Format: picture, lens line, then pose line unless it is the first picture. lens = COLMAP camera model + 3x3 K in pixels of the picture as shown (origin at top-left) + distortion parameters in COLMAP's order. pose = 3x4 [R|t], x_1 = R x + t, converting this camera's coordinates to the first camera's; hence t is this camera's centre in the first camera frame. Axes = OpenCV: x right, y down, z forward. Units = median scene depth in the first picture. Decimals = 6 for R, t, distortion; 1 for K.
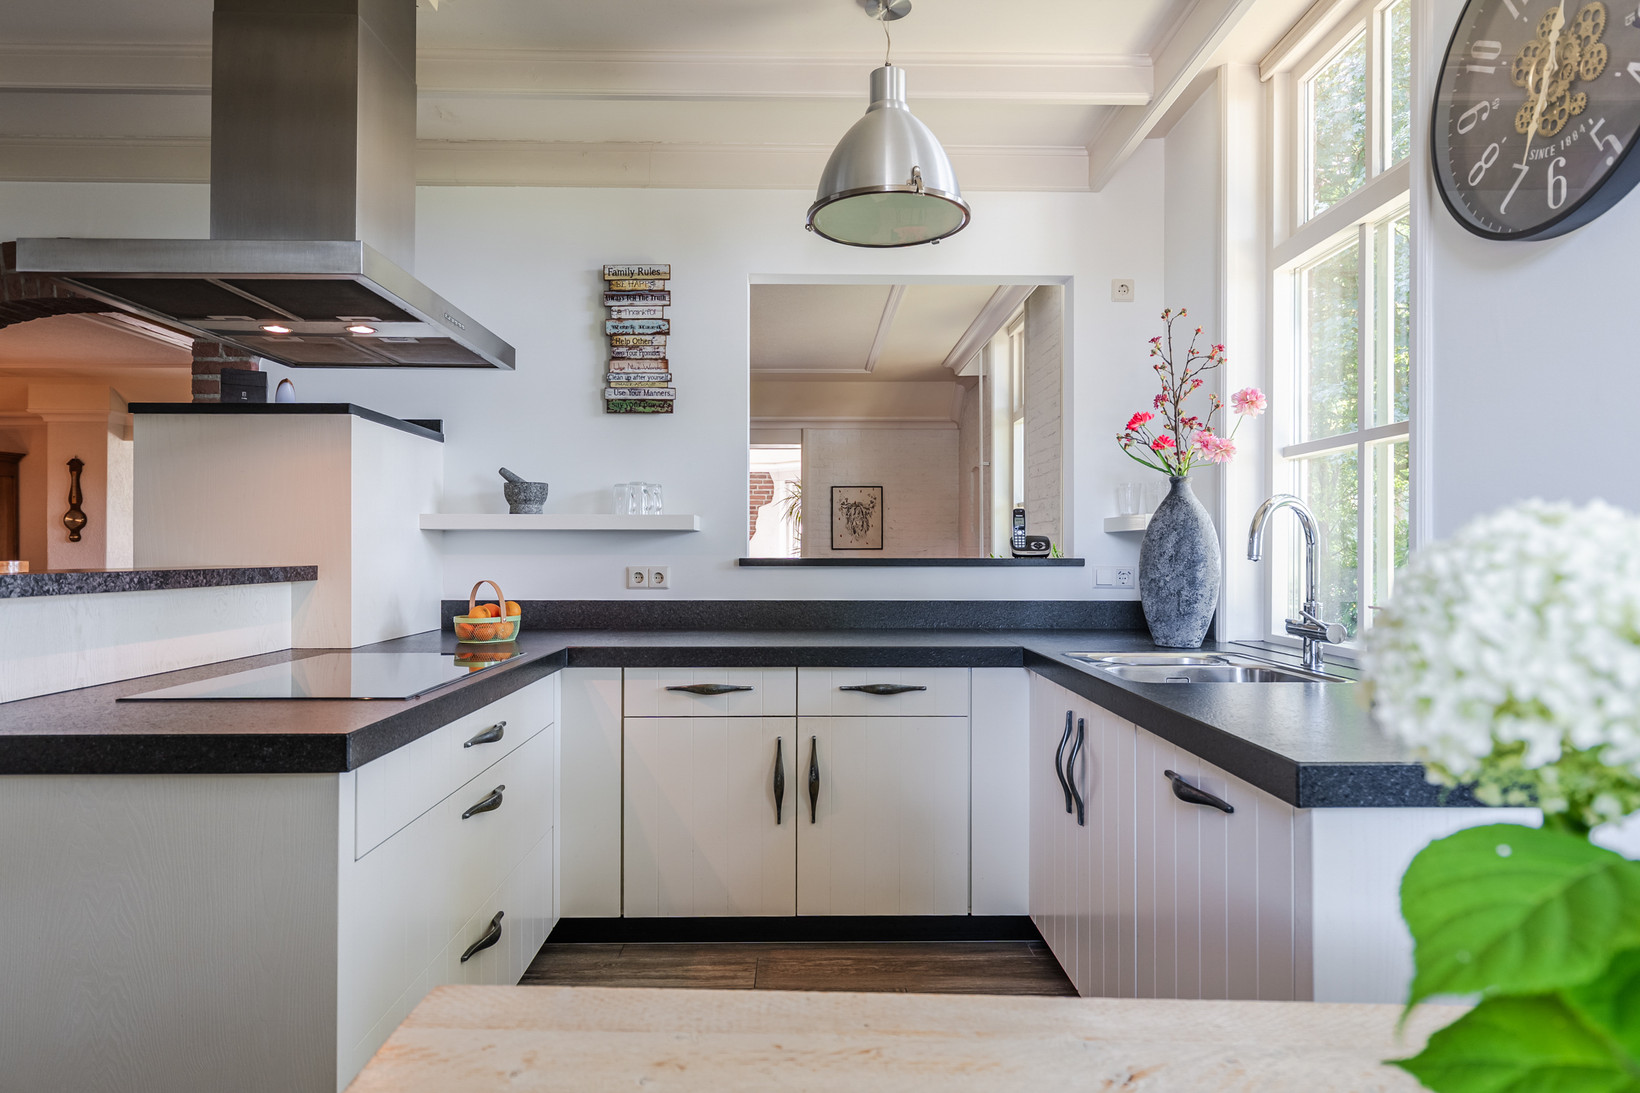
lens RADIAL K [[960.4, 0, 820.0], [0, 960.4, 546.5], [0, 0, 1]] dist [0.001245, 0.001175]
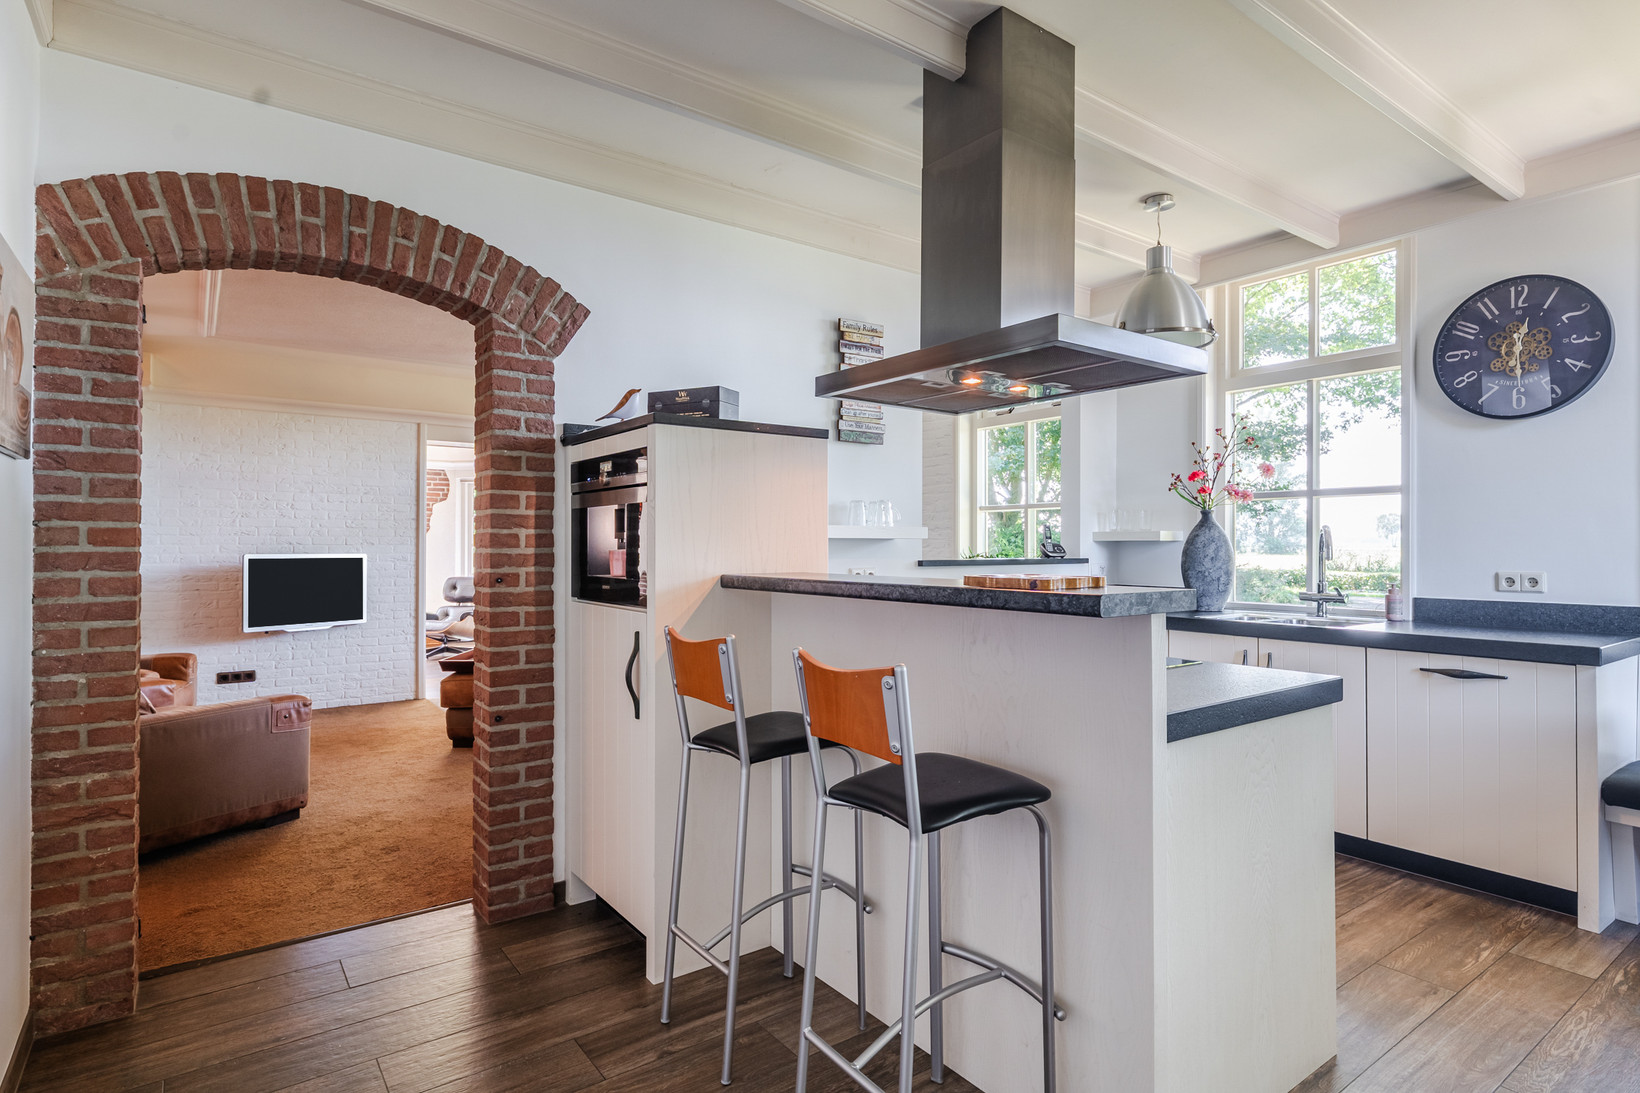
lens RADIAL K [[847.3, 0, 820.0], [0, 847.3, 546.5], [0, 0, 1]] dist [-0.001407, -0.000417]
pose [[0.816263, -0.001065, 0.577679, -0.861644], [-0.003084, 0.999976, 0.006202, -0.013256], [-0.577672, -0.006844, 0.816240, 0.147007]]
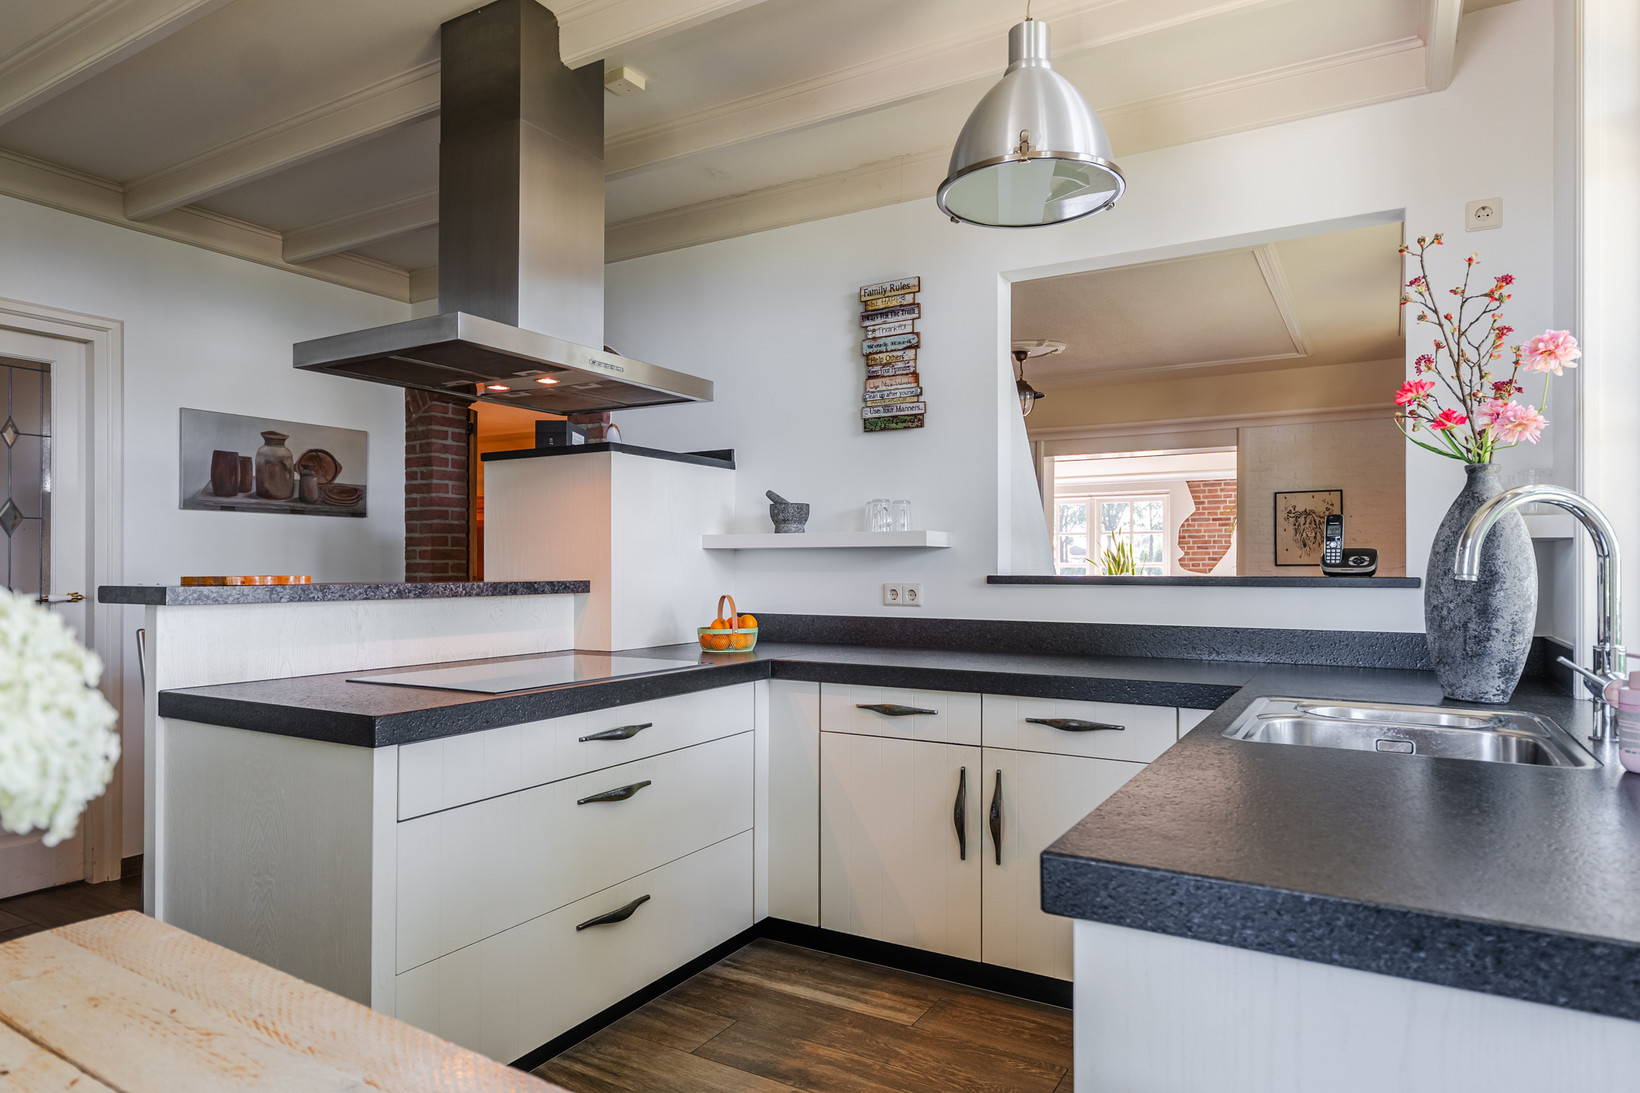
lens RADIAL K [[973.6, 0, 816.9], [0, 973.6, 561.7], [0, 0, 1]] dist [0.003947, -0.000699]
pose [[0.853603, -0.003923, -0.520909, 0.273115], [0.003349, 0.999992, -0.002044, -0.000012], [0.520913, 0.000001, 0.853610, 0.095389]]
